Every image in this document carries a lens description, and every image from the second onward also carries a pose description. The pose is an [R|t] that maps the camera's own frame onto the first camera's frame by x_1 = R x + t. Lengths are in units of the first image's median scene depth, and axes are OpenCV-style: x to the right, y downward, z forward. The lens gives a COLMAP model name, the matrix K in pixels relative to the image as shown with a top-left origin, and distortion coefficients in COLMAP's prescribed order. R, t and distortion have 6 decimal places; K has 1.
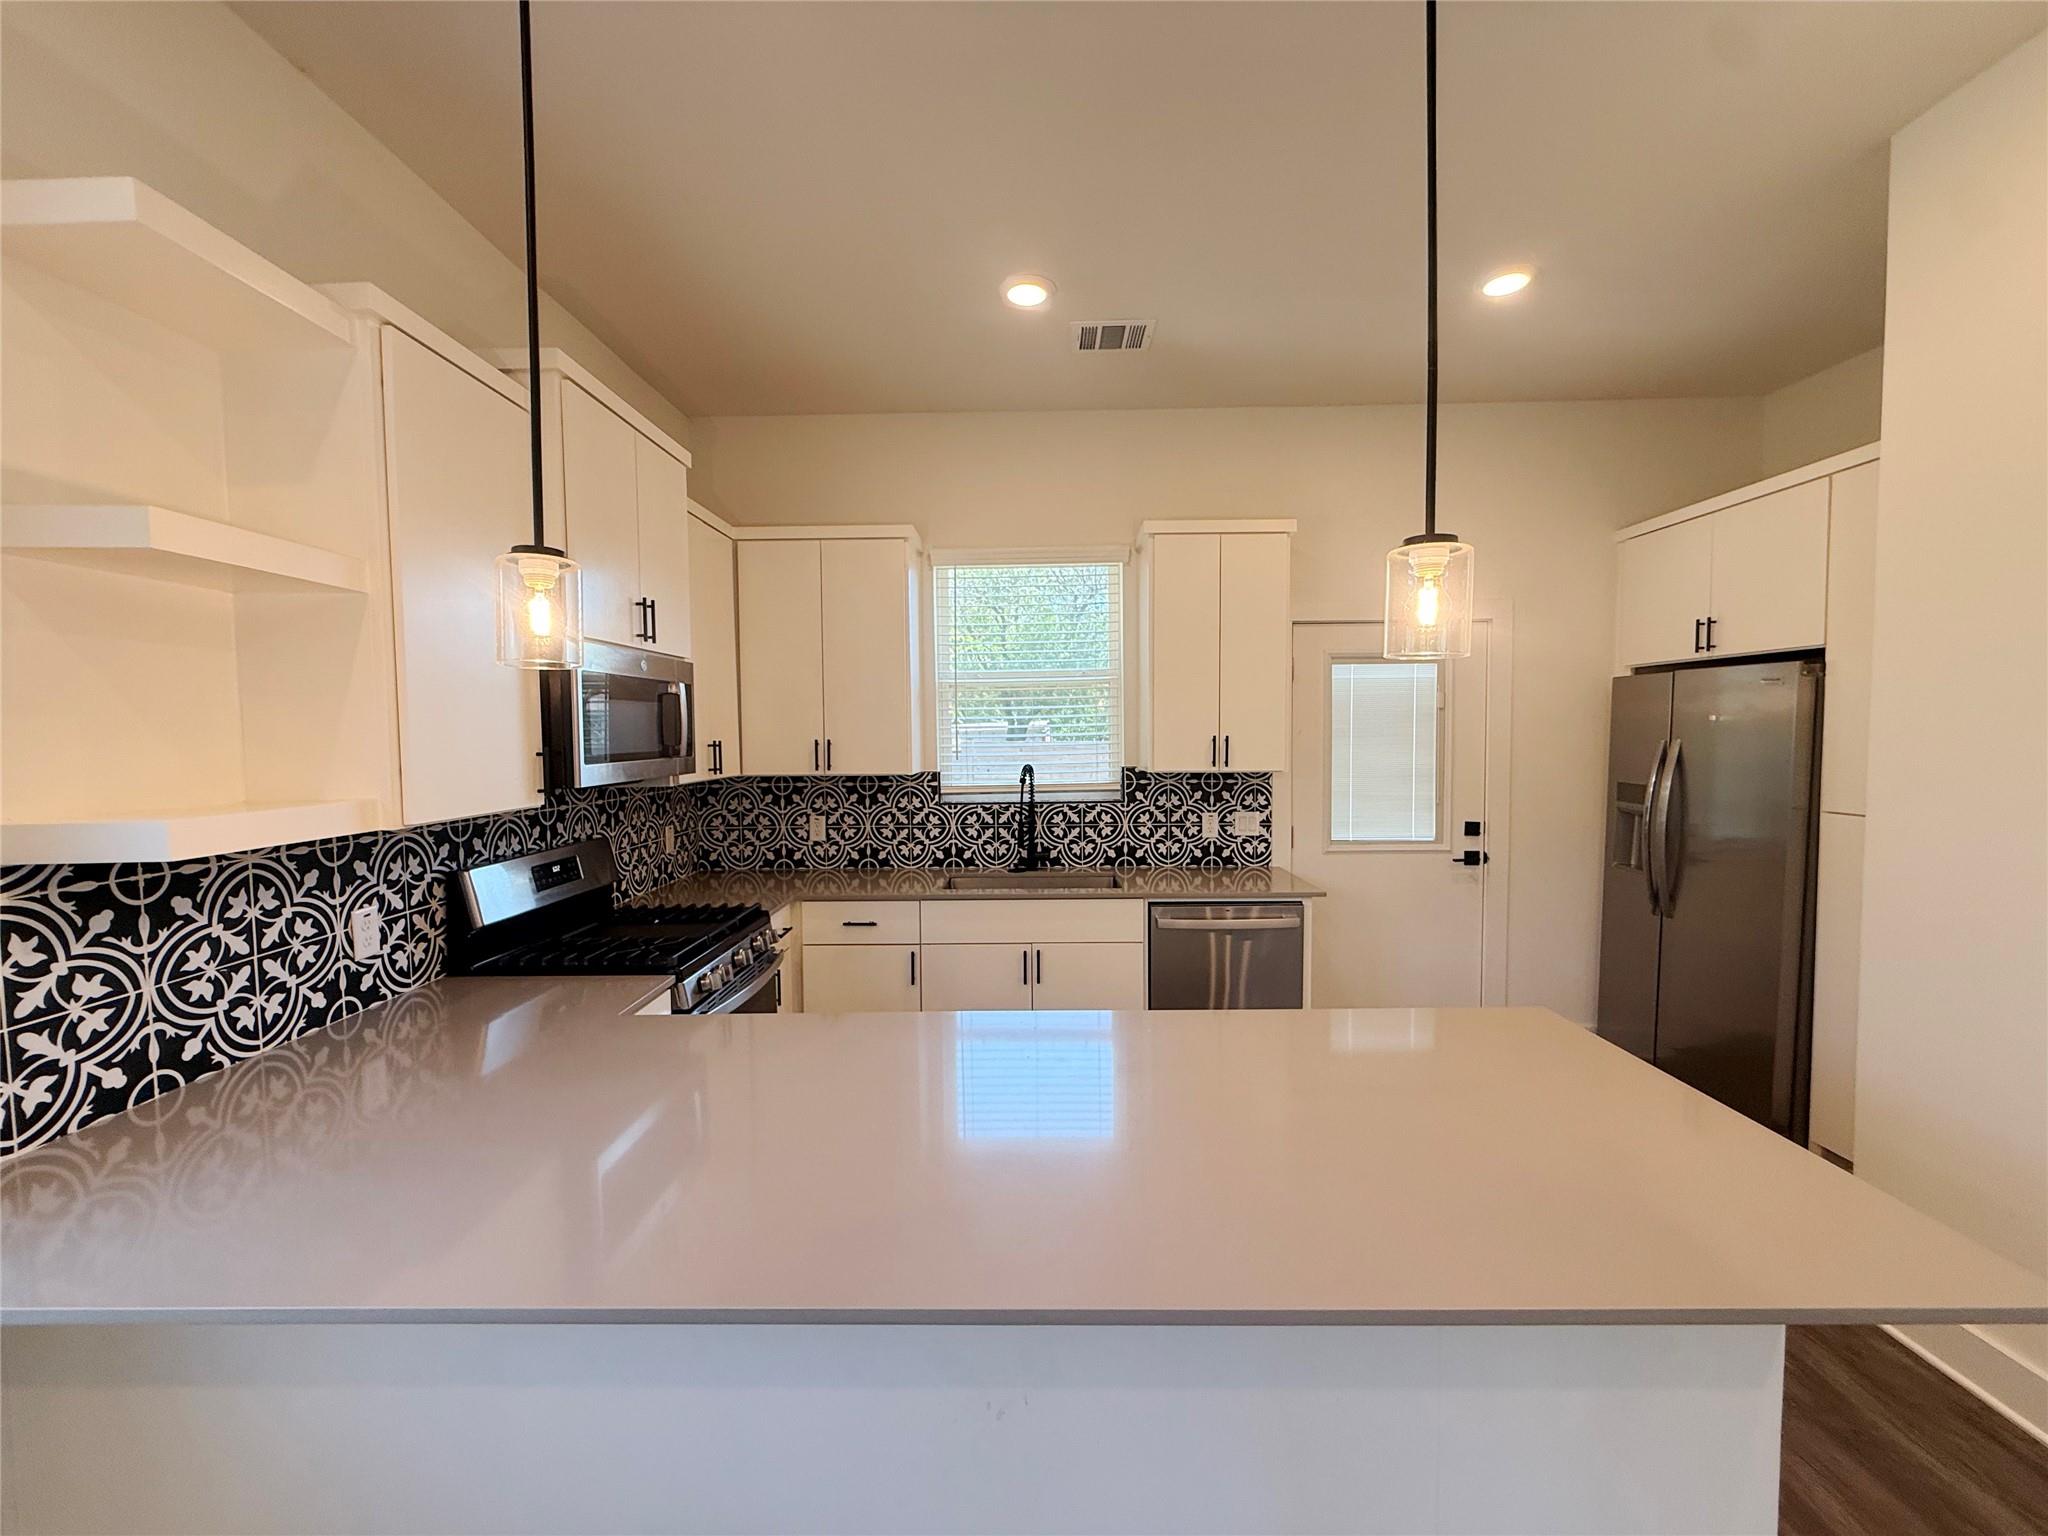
lens RADIAL K [[822.1, 0, 1021.6], [0, 822.1, 768.9], [0, 0, 1]] dist [0.008453, -0.000096]
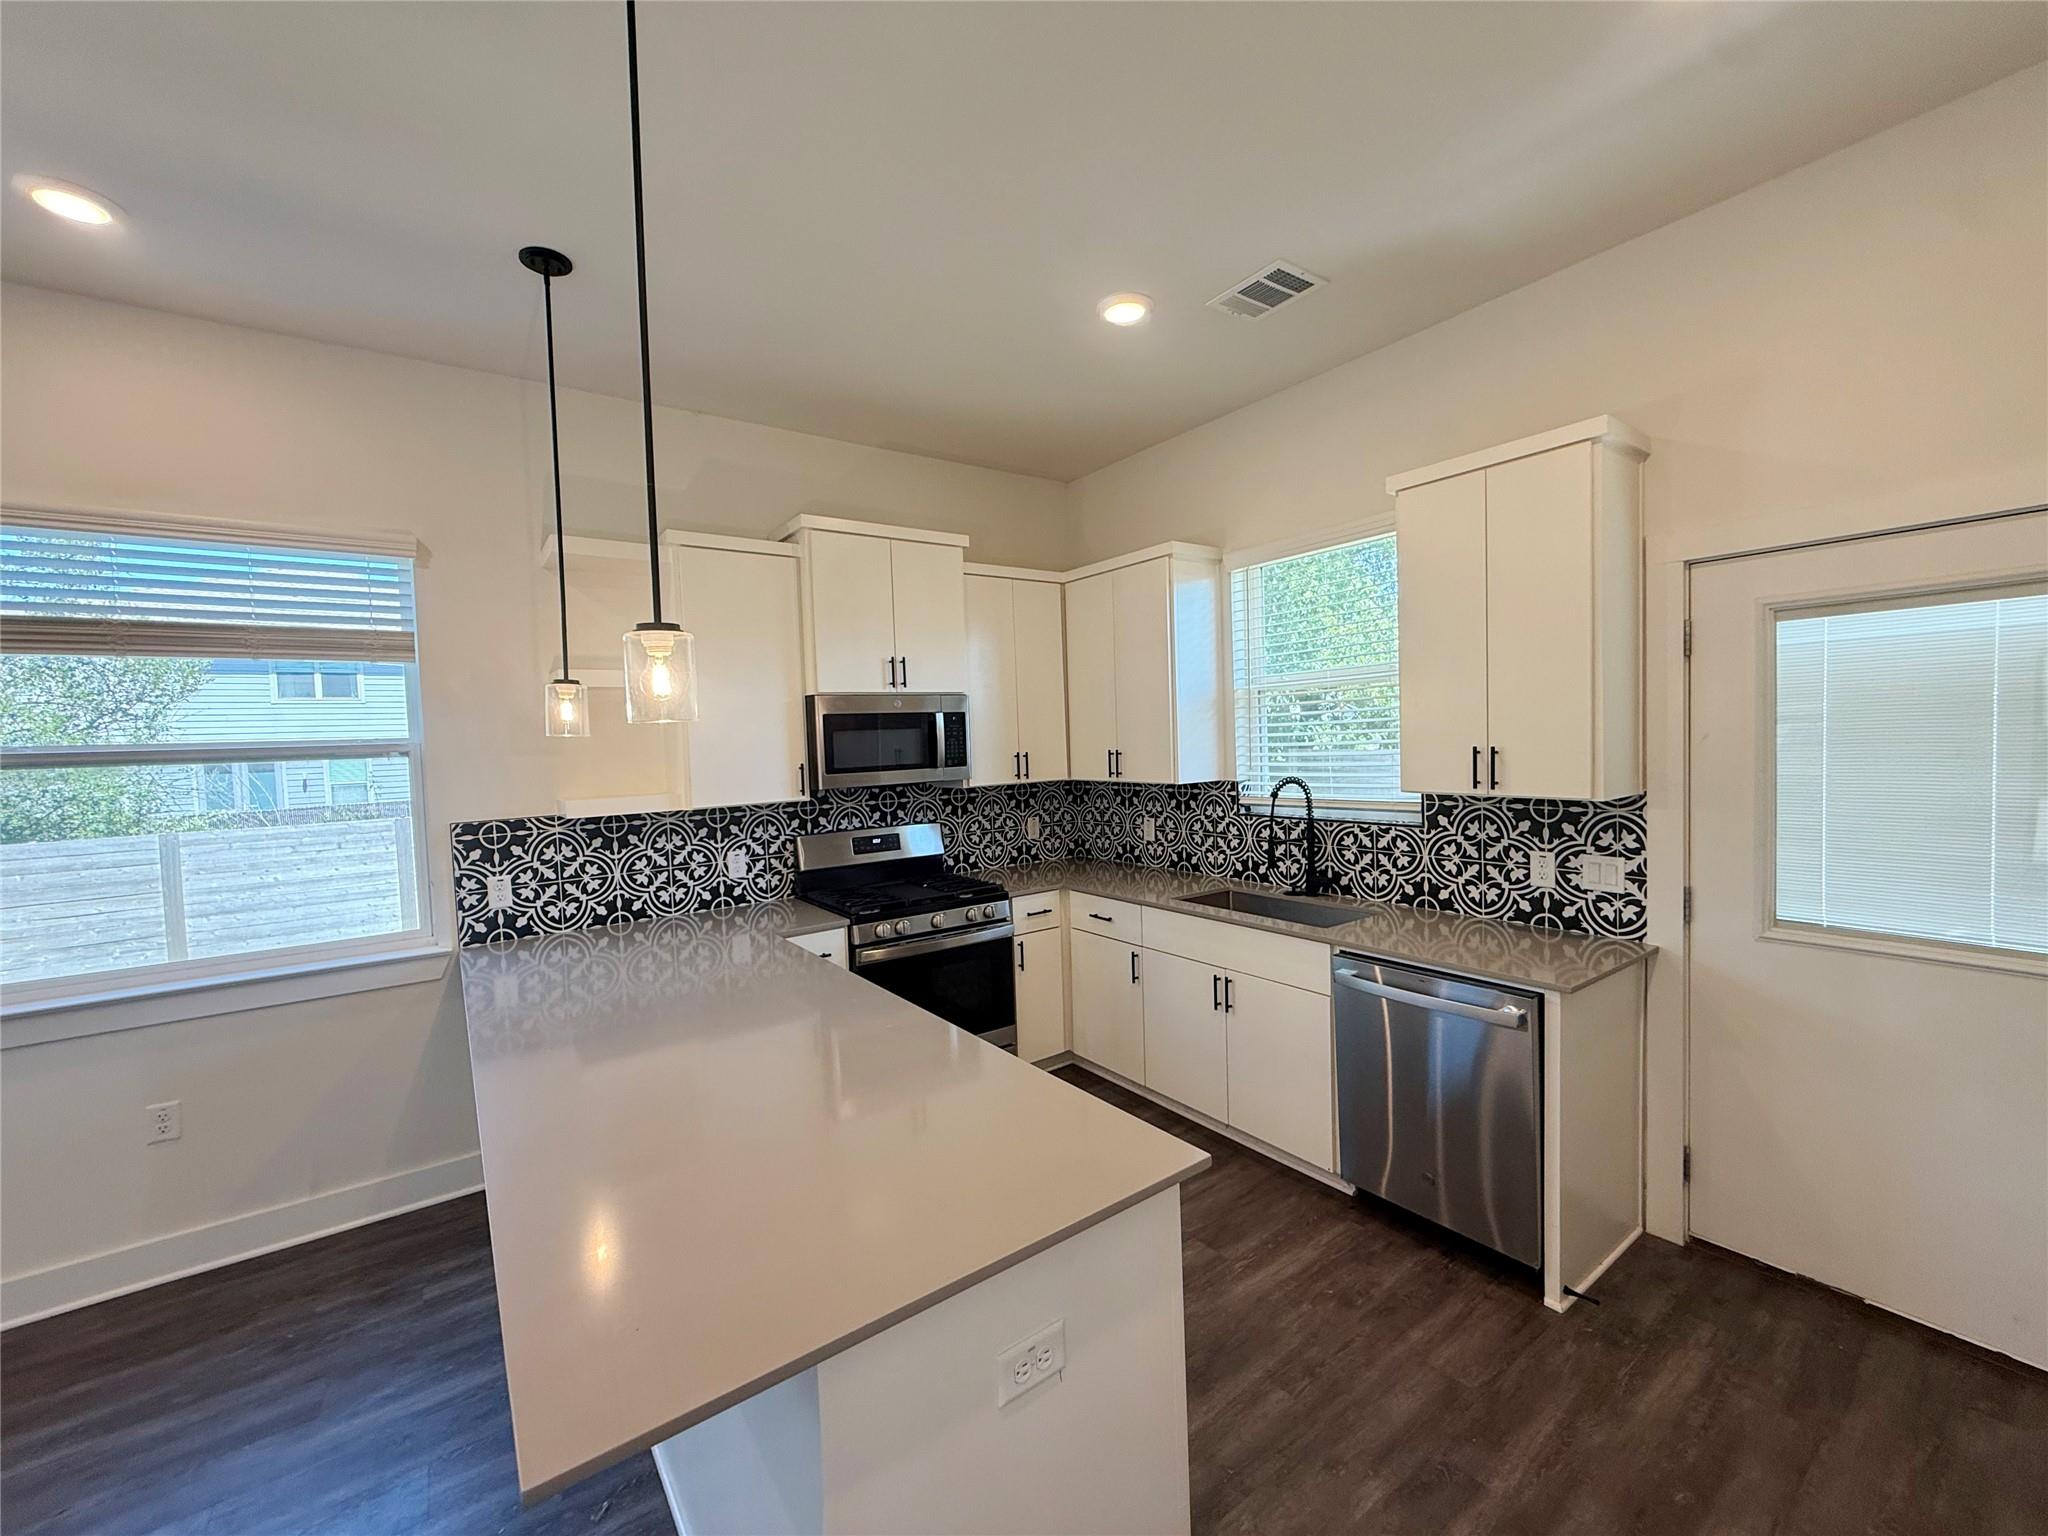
lens RADIAL K [[822.1, 0, 1012.6], [0, 822.1, 772.5], [0, 0, 1]] dist [0.008453, -0.000096]
pose [[0.596475, 0.024939, -0.802244, 0.622647], [-0.009013, 0.999662, 0.024374, -0.033755], [0.802581, -0.007308, 0.596498, 0.244413]]
